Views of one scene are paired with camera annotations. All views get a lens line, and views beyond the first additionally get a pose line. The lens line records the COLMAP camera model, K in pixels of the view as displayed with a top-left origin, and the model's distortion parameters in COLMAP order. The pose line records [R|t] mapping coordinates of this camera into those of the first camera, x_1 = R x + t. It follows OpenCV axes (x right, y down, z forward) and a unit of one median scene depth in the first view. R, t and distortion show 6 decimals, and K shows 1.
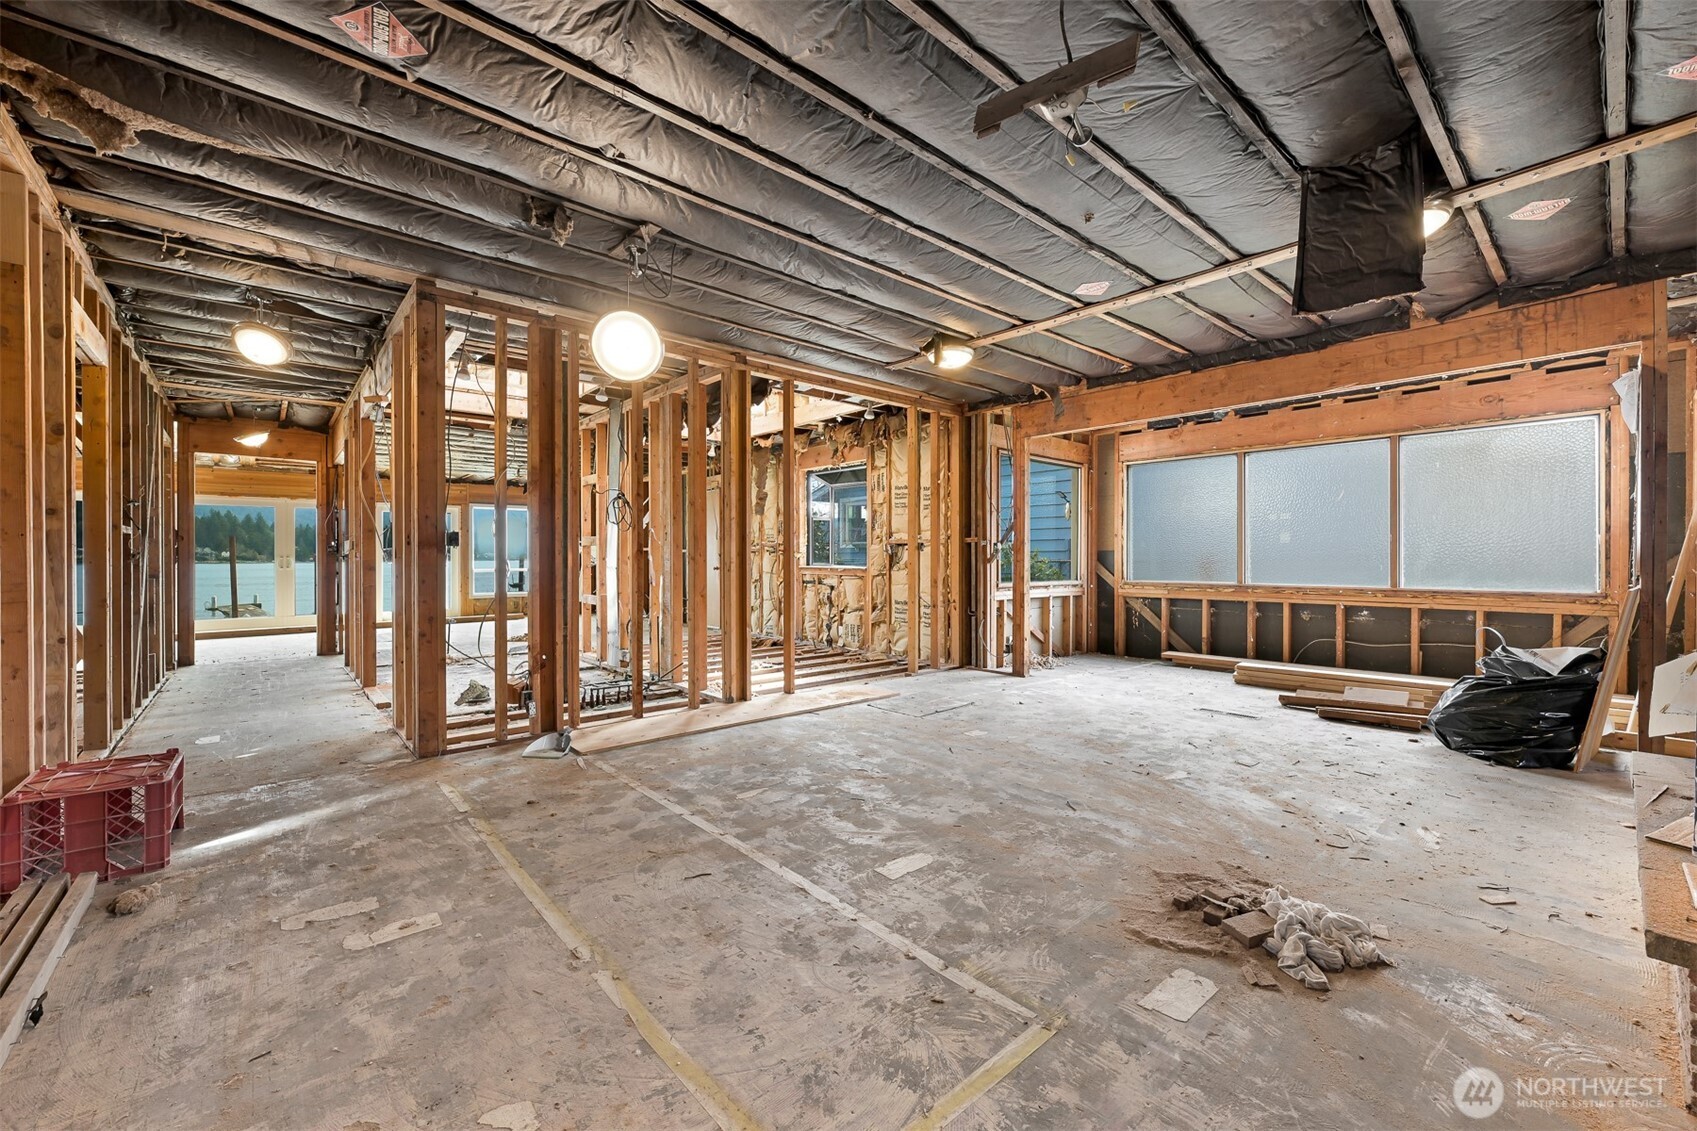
lens RADIAL K [[673.6, 0, 863.1], [0, 673.6, 564.2], [0, 0, 1]] dist [-0.002783, 0.000762]
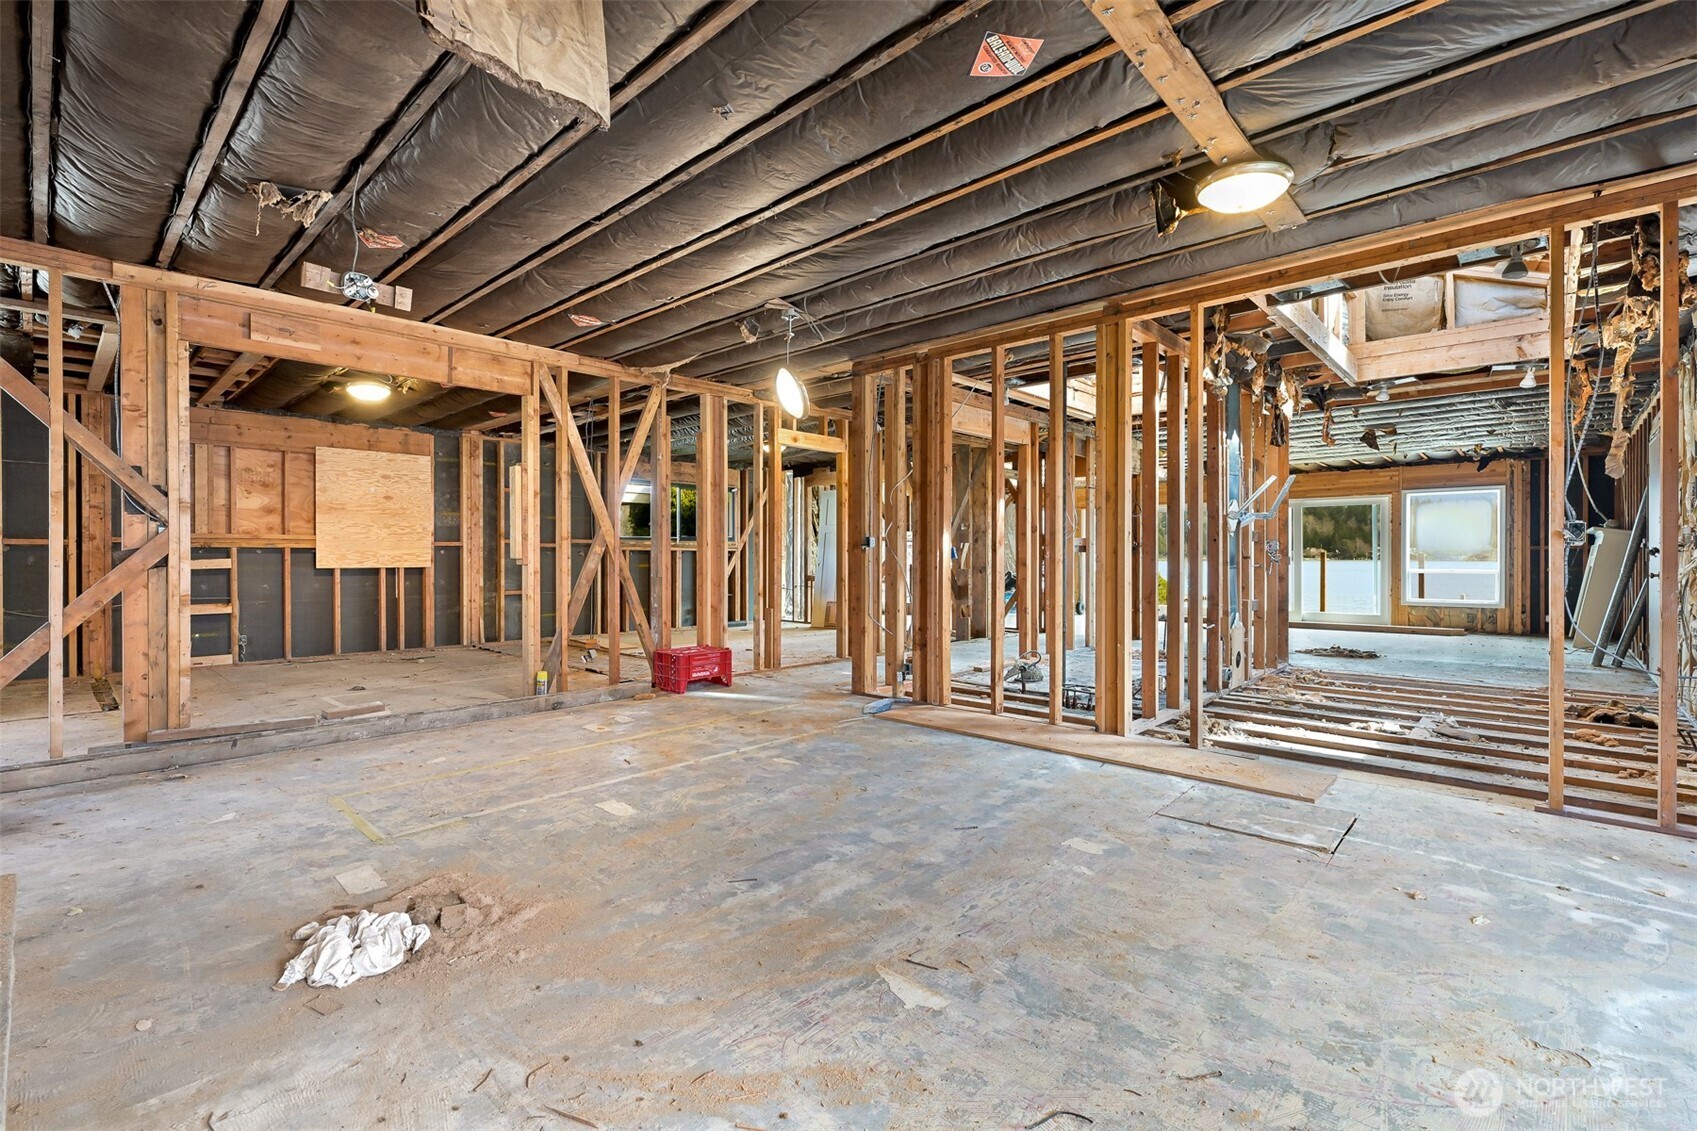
lens RADIAL K [[738.3, 0, 844.8], [0, 738.3, 556.3], [0, 0, 1]] dist [-0.001824, -0.000990]
pose [[0.102559, 0.003240, -0.994722, 1.251440], [-0.010737, 0.999940, 0.002149, -0.013384], [0.994669, 0.010460, 0.102588, 1.109503]]
